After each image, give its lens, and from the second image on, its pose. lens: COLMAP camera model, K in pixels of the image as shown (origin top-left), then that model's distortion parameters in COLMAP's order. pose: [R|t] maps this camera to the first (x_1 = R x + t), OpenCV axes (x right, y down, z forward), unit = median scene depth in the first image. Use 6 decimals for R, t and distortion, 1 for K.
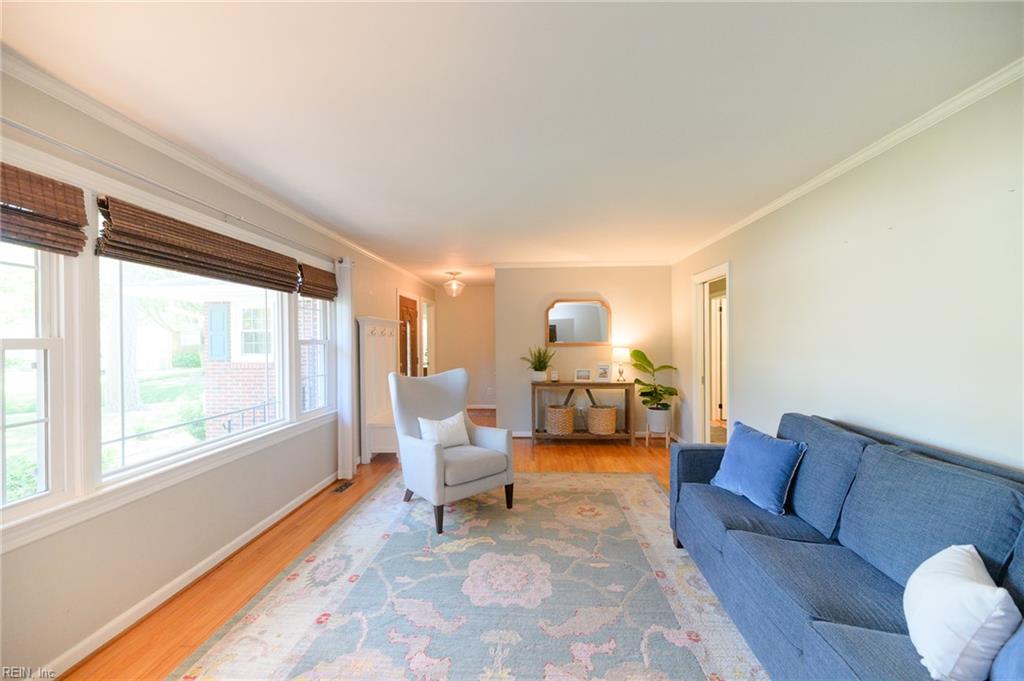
lens RADIAL K [[407.9, 0, 513.6], [0, 407.9, 342.4], [0, 0, 1]] dist [-0.000198, 0.000069]
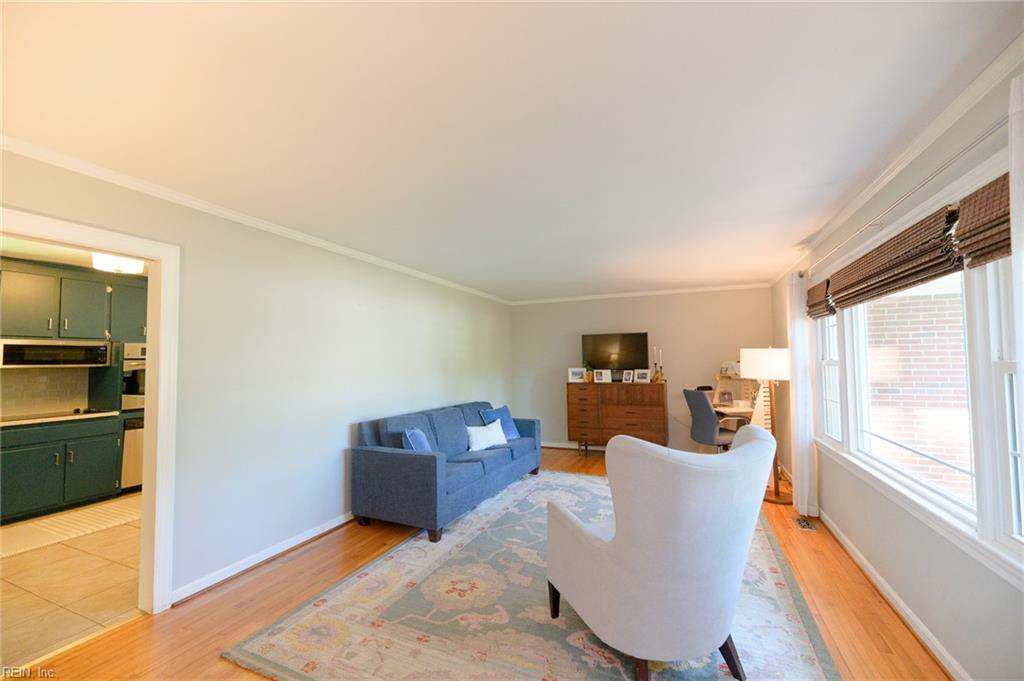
lens RADIAL K [[407.9, 0, 515.8], [0, 407.9, 340.4], [0, 0, 1]] dist [-0.000198, 0.000069]
pose [[-0.938024, 0.033338, 0.344963, -0.246632], [0.017782, 0.998681, -0.048163, -0.024181], [-0.346113, -0.039044, -0.937380, 2.086341]]
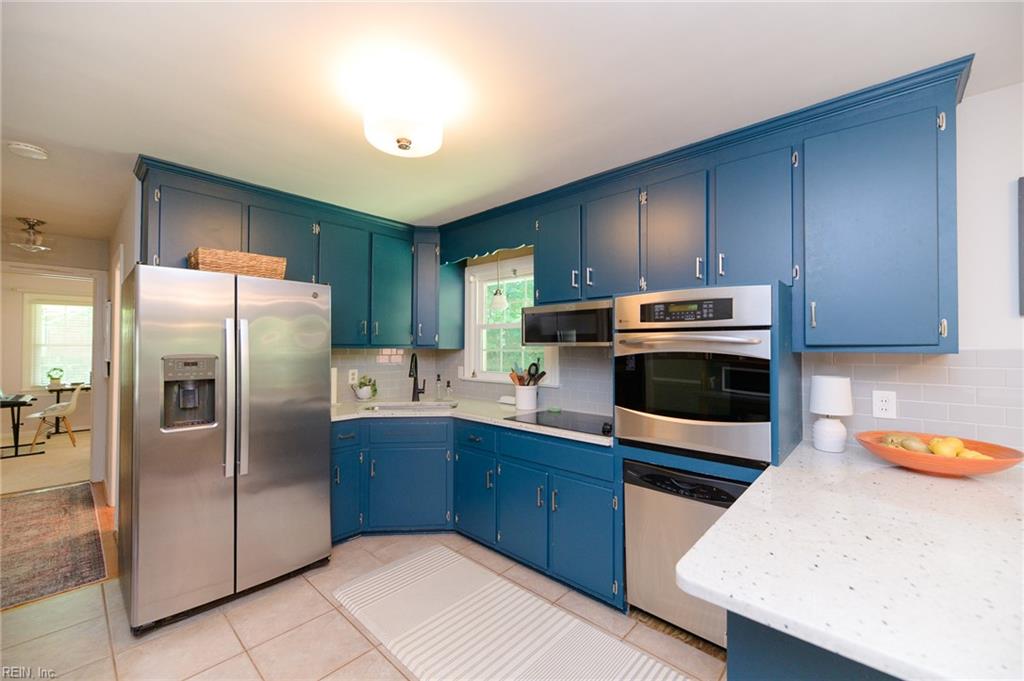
lens RADIAL K [[407.9, 0, 519.2], [0, 407.9, 341.4], [0, 0, 1]] dist [-0.000198, 0.000069]
pose [[0.634449, 0.015165, 0.772816, 1.049948], [-0.001906, 0.999835, -0.018056, -0.021777], [-0.772963, 0.009982, 0.634373, 0.770066]]
